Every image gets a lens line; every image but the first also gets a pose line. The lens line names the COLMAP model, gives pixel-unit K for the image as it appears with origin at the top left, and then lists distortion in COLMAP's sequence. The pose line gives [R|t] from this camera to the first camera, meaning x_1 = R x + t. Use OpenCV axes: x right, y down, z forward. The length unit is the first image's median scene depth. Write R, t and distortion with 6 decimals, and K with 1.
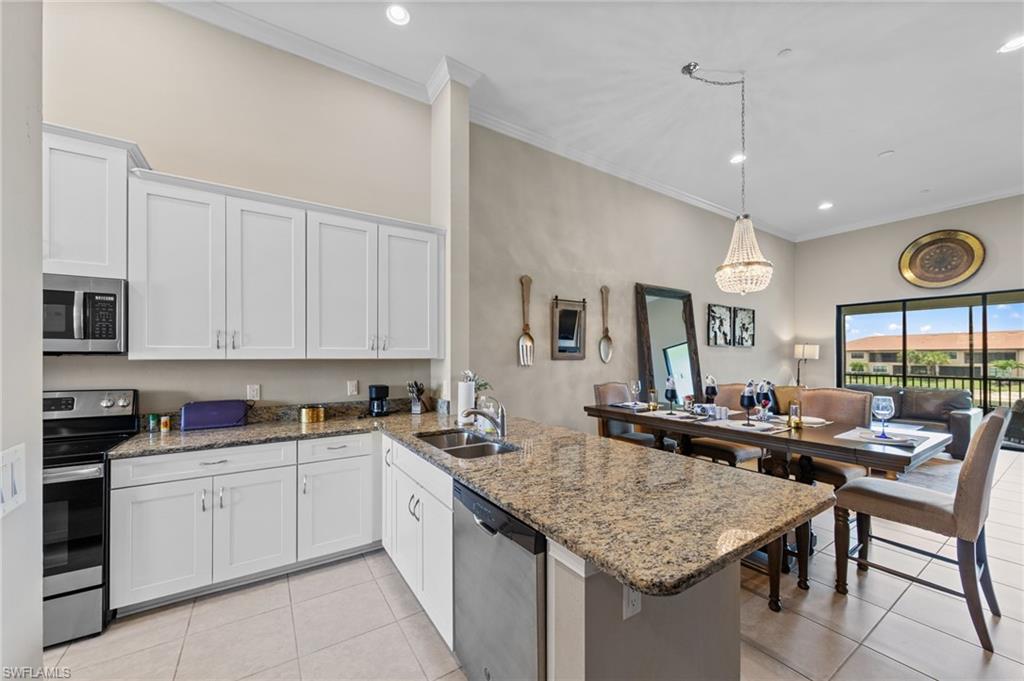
lens RADIAL K [[378.9, 0, 504.9], [0, 378.9, 355.6], [0, 0, 1]] dist [0.000791, -0.000162]
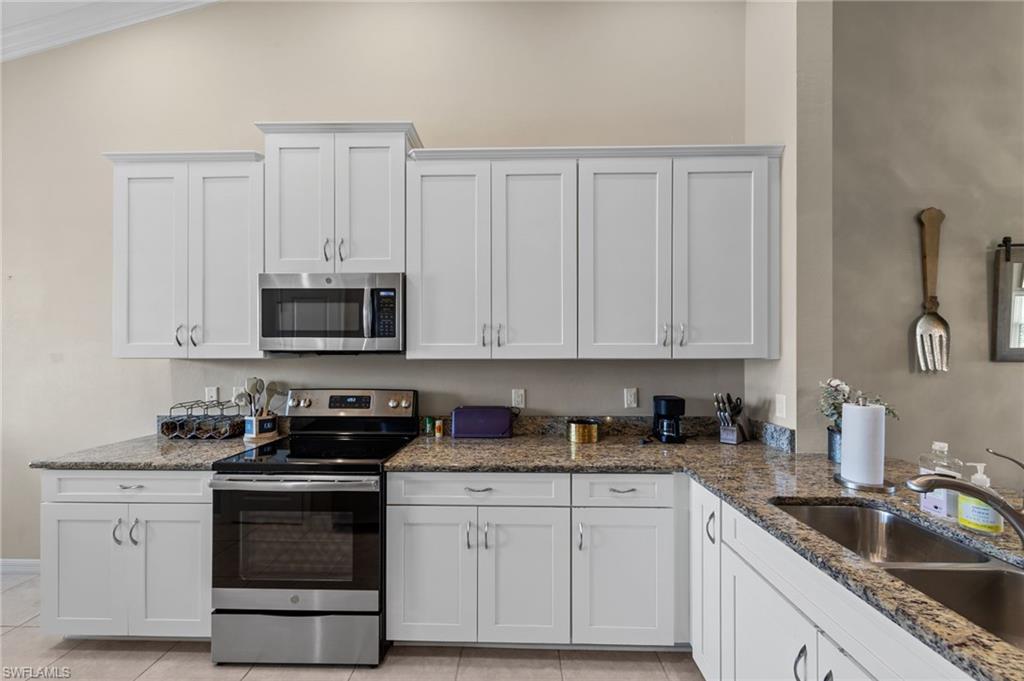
lens RADIAL K [[381.0, 0, 509.7], [0, 381.0, 355.0], [0, 0, 1]] dist [0.001422, 0.000018]
pose [[0.827111, -0.000668, -0.562037, -0.175532], [0.002143, 0.999996, 0.001966, -0.000241], [0.562034, -0.002831, 0.827109, 0.249739]]
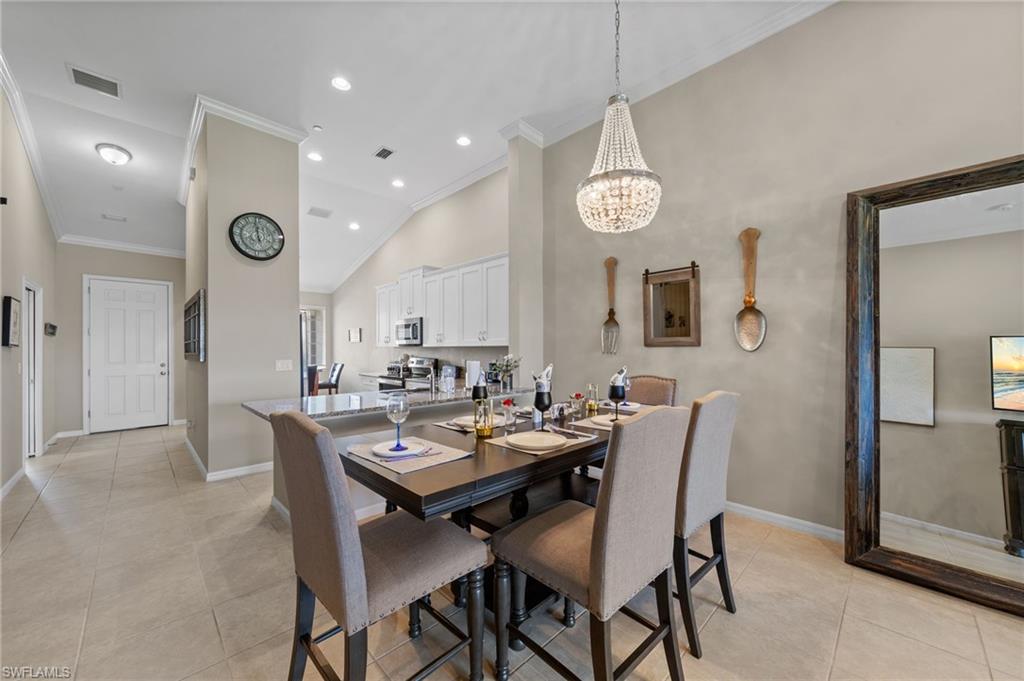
lens RADIAL K [[381.1, 0, 514.6], [0, 381.1, 347.7], [0, 0, 1]] dist [0.001484, 0.000146]
pose [[0.203496, -0.003574, -0.979069, 1.186014], [0.006429, 0.999977, -0.002314, 0.018489], [0.979055, -0.005823, 0.203514, 0.727710]]
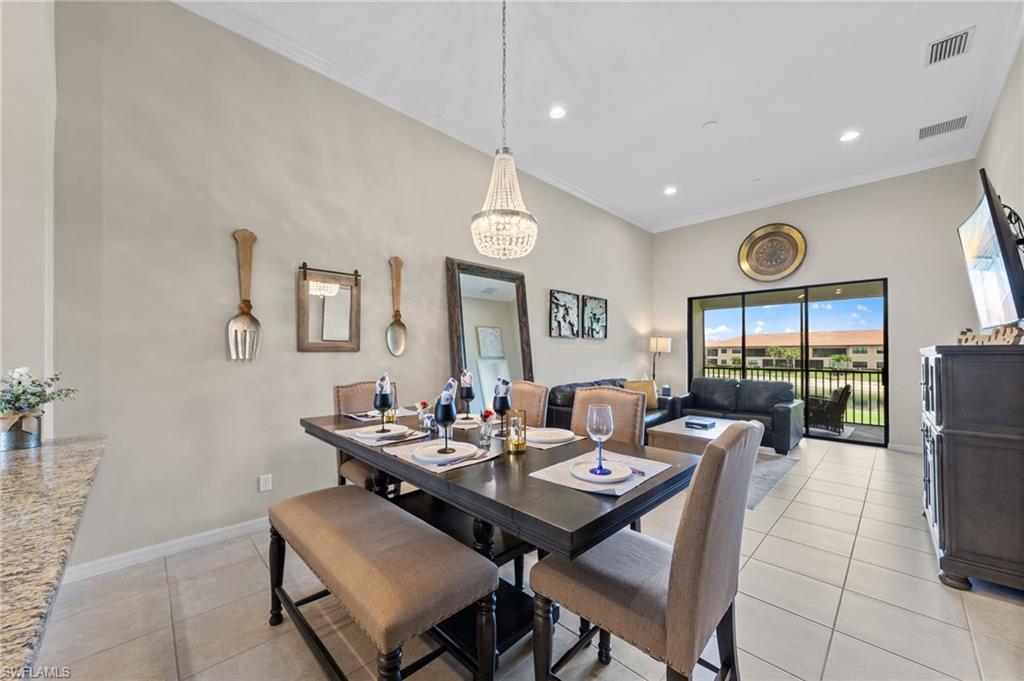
lens RADIAL K [[379.2, 0, 504.9], [0, 379.2, 351.8], [0, 0, 1]] dist [0.001501, -0.000101]
pose [[0.980112, -0.002026, 0.198434, 0.486616], [0.001964, 0.999998, 0.000510, 0.015550], [-0.198435, -0.000110, 0.980114, 0.290212]]
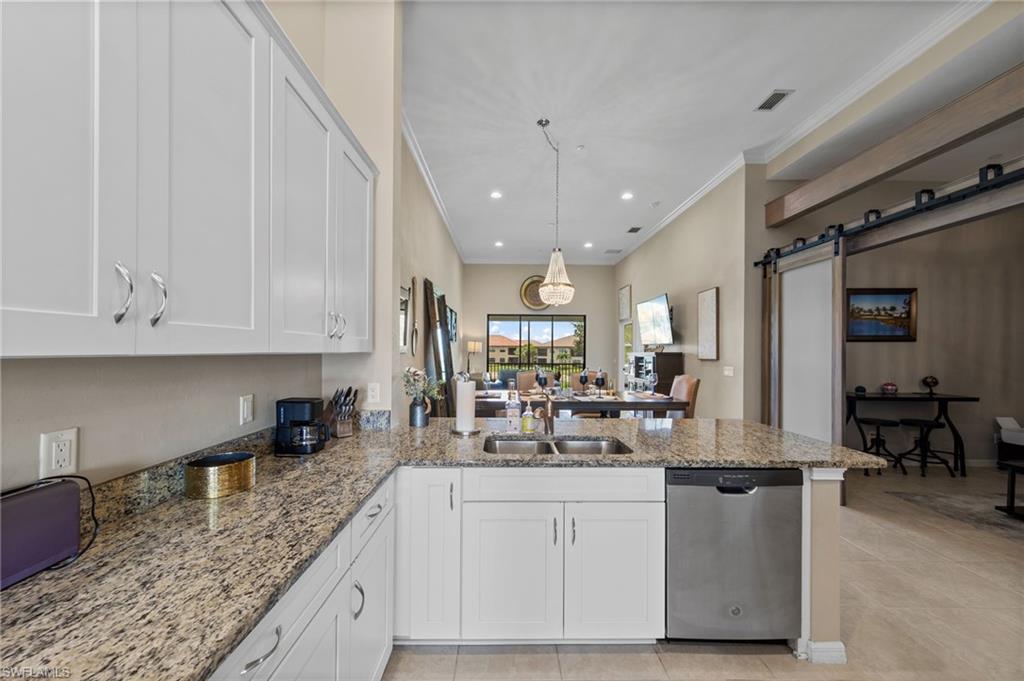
lens RADIAL K [[377.7, 0, 509.1], [0, 377.7, 350.0], [0, 0, 1]] dist [0.000974, 0.000036]
pose [[0.533861, 0.005721, 0.845553, -0.626230], [-0.010543, 0.999944, -0.000110, 0.000938], [-0.845506, -0.008856, 0.533892, 0.411399]]
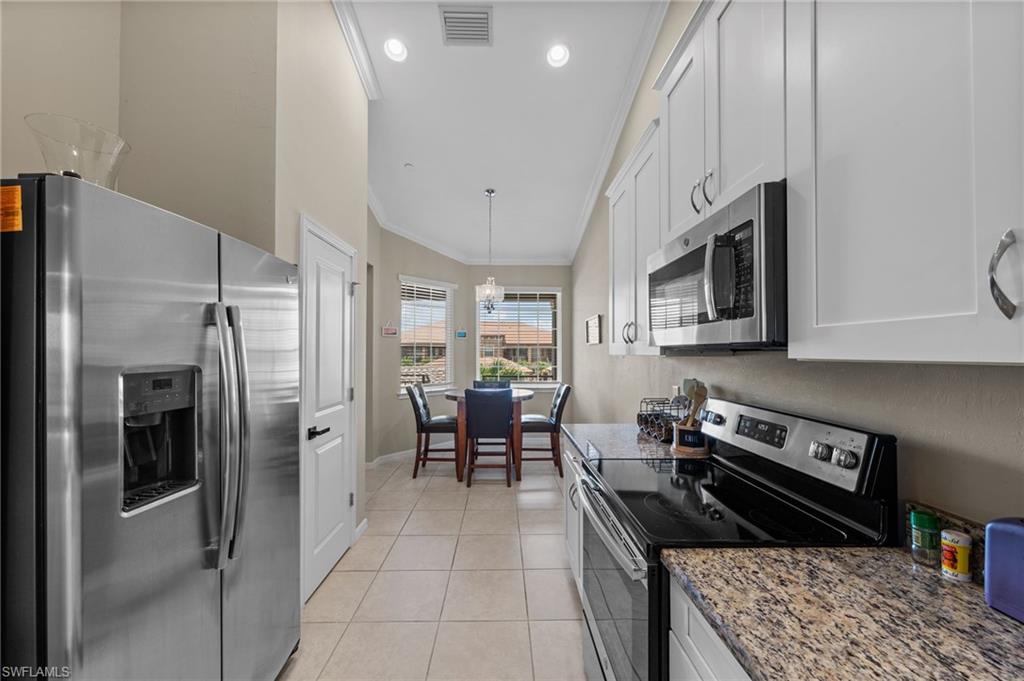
lens RADIAL K [[377.7, 0, 509.1], [0, 377.7, 350.0], [0, 0, 1]] dist [0.000974, 0.000036]
pose [[-0.533588, -0.006003, -0.845723, -0.306312], [0.004577, 0.999940, -0.009985, 0.001080], [0.845732, -0.009199, -0.533528, 0.643232]]
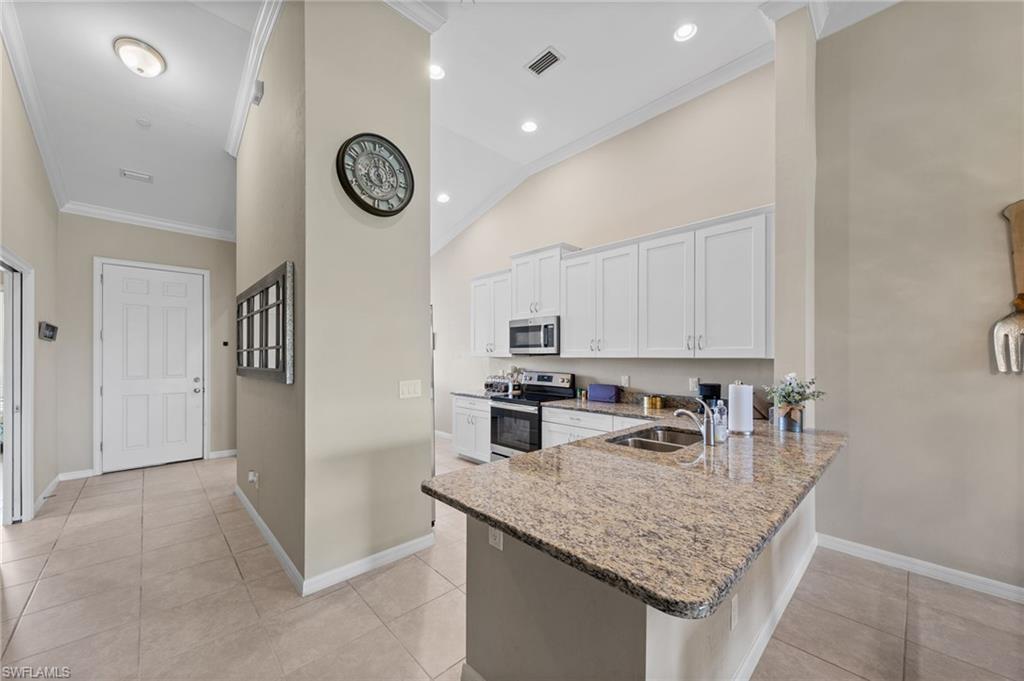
lens RADIAL K [[381.0, 0, 509.7], [0, 381.0, 355.0], [0, 0, 1]] dist [0.001422, 0.000018]
pose [[0.183954, -0.002545, -0.982932, 0.562174], [0.002494, 0.999995, -0.002123, 0.000798], [0.982932, -0.002061, 0.183959, 0.267028]]
